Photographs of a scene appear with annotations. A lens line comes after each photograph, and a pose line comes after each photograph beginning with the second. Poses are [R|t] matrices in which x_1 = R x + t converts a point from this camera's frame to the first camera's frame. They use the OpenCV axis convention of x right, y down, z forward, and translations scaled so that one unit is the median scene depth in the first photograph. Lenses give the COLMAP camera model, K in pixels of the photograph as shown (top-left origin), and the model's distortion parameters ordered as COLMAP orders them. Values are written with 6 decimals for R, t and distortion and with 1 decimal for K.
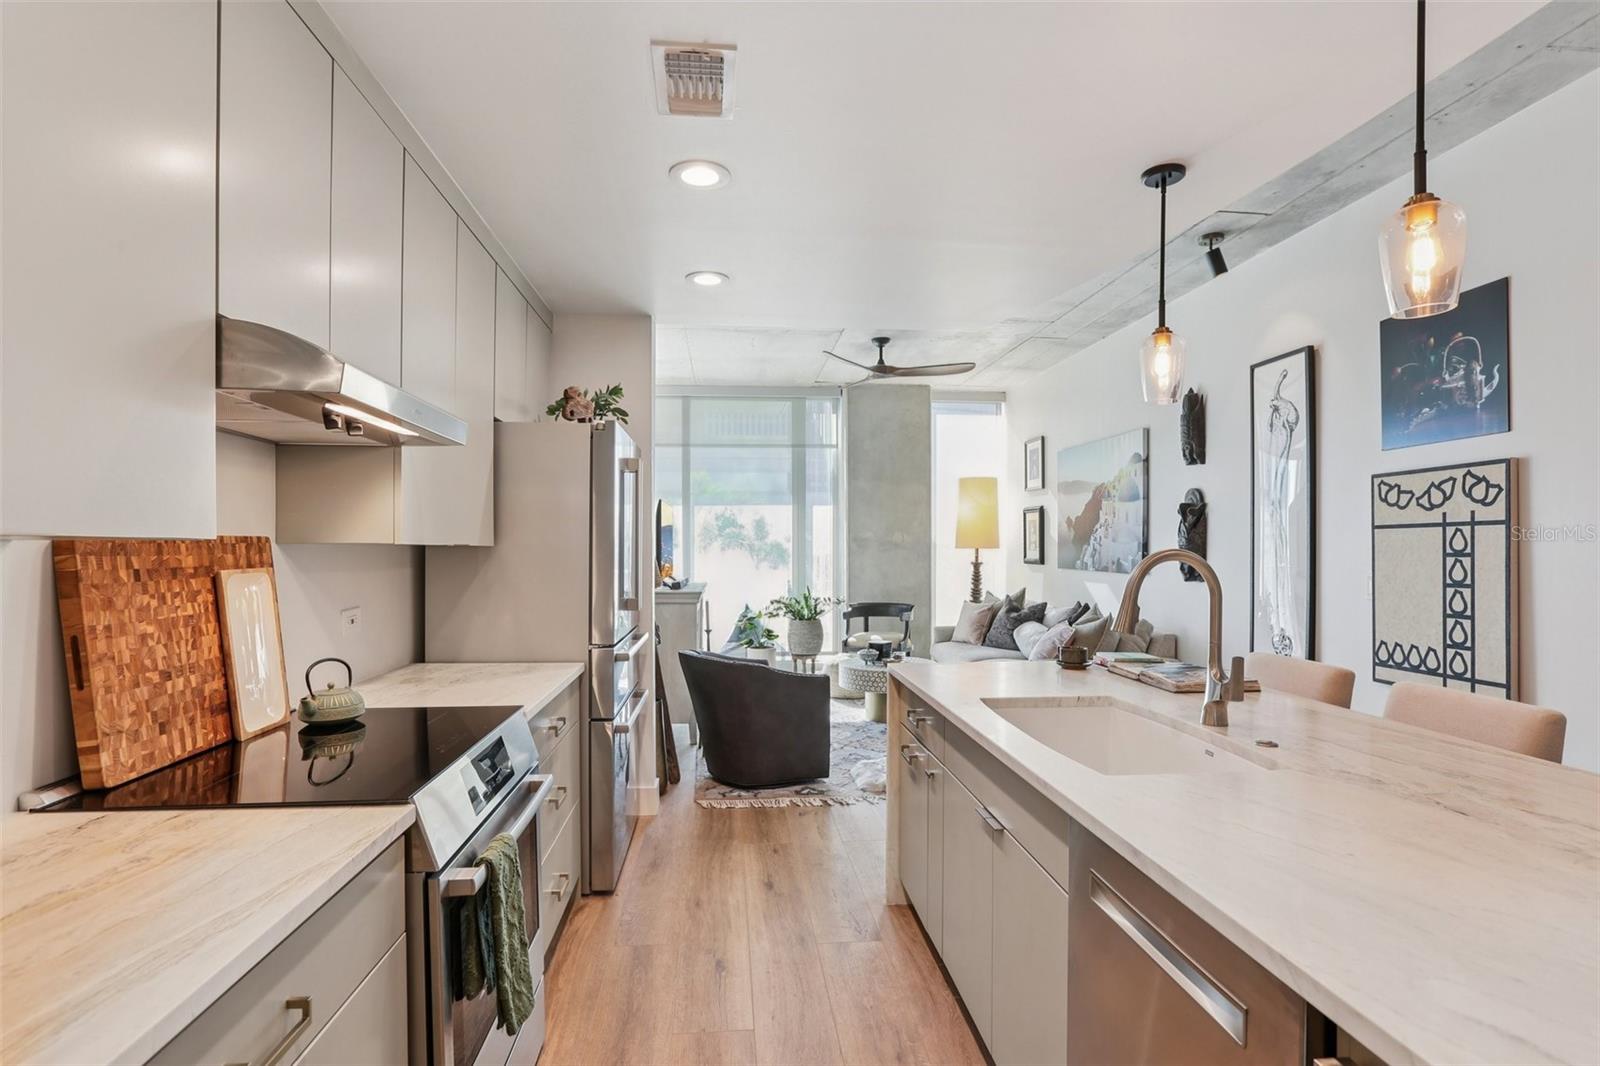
lens RADIAL K [[844.6, 0, 820.8], [0, 844.6, 530.9], [0, 0, 1]] dist [-0.020214, -0.000154]
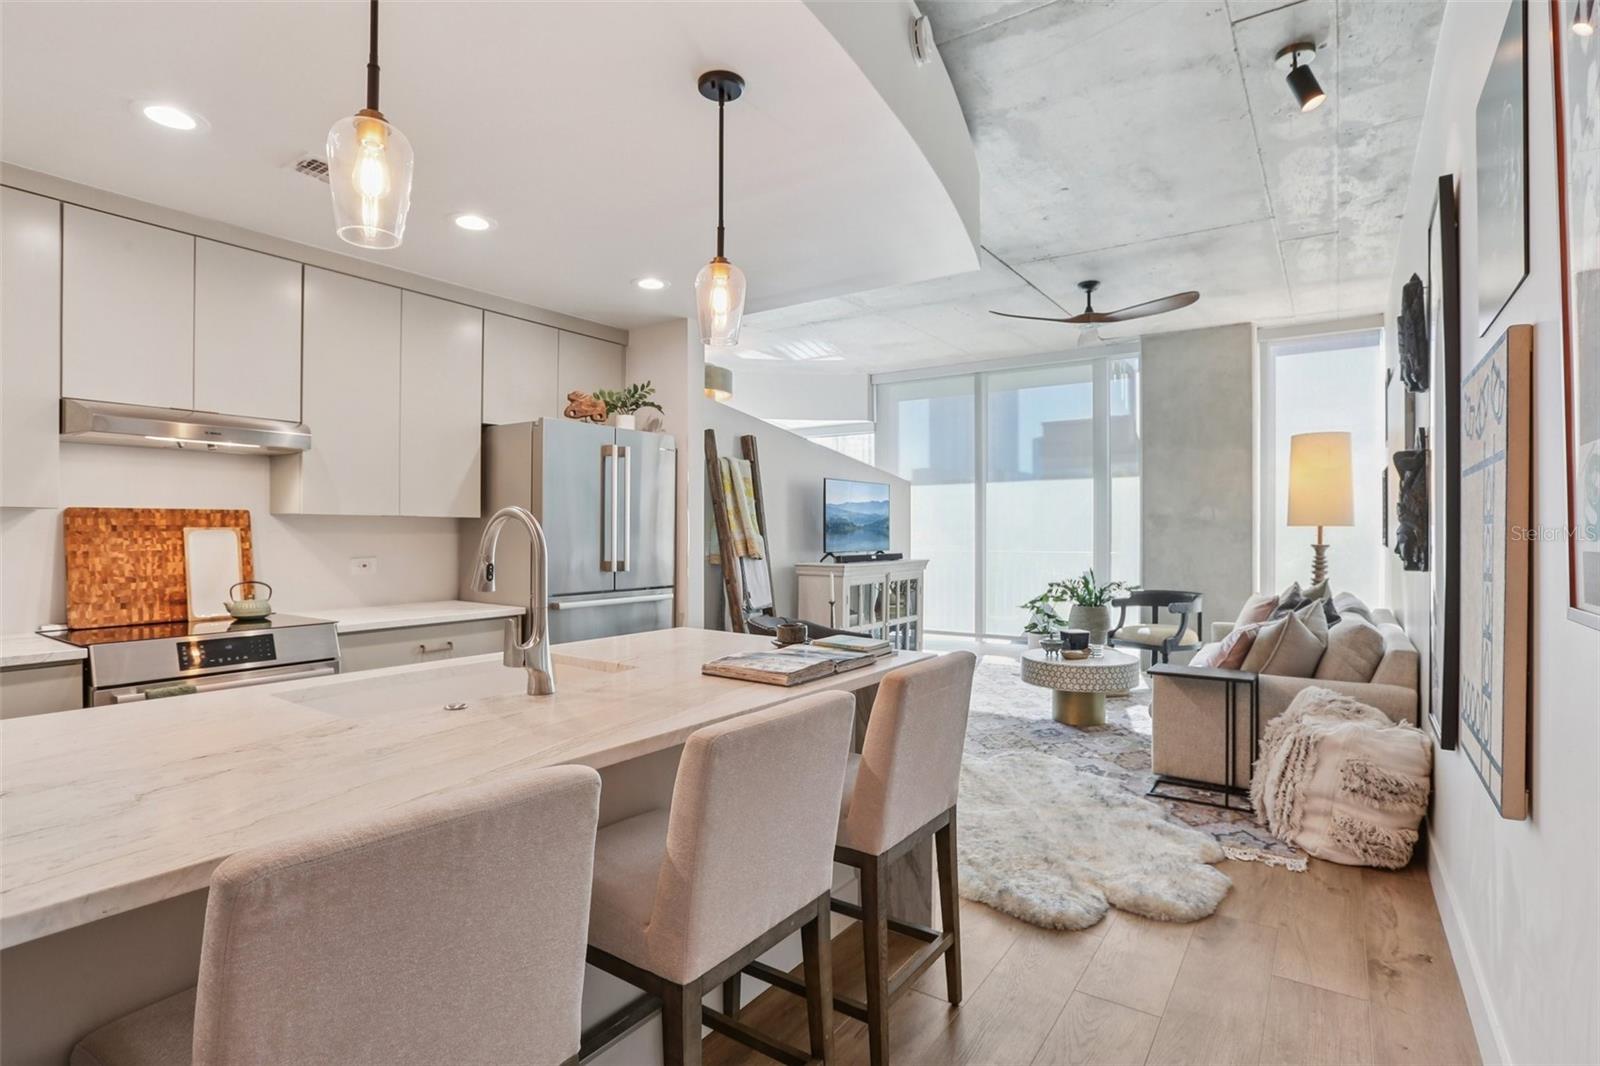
lens RADIAL K [[844.6, 0, 820.8], [0, 844.6, 530.9], [0, 0, 1]] dist [-0.020214, -0.000154]
pose [[0.734989, 0.000176, -0.678079, 1.627836], [0.010561, 0.999876, 0.011706, 0.049903], [0.677997, -0.015765, 0.734895, 0.625188]]
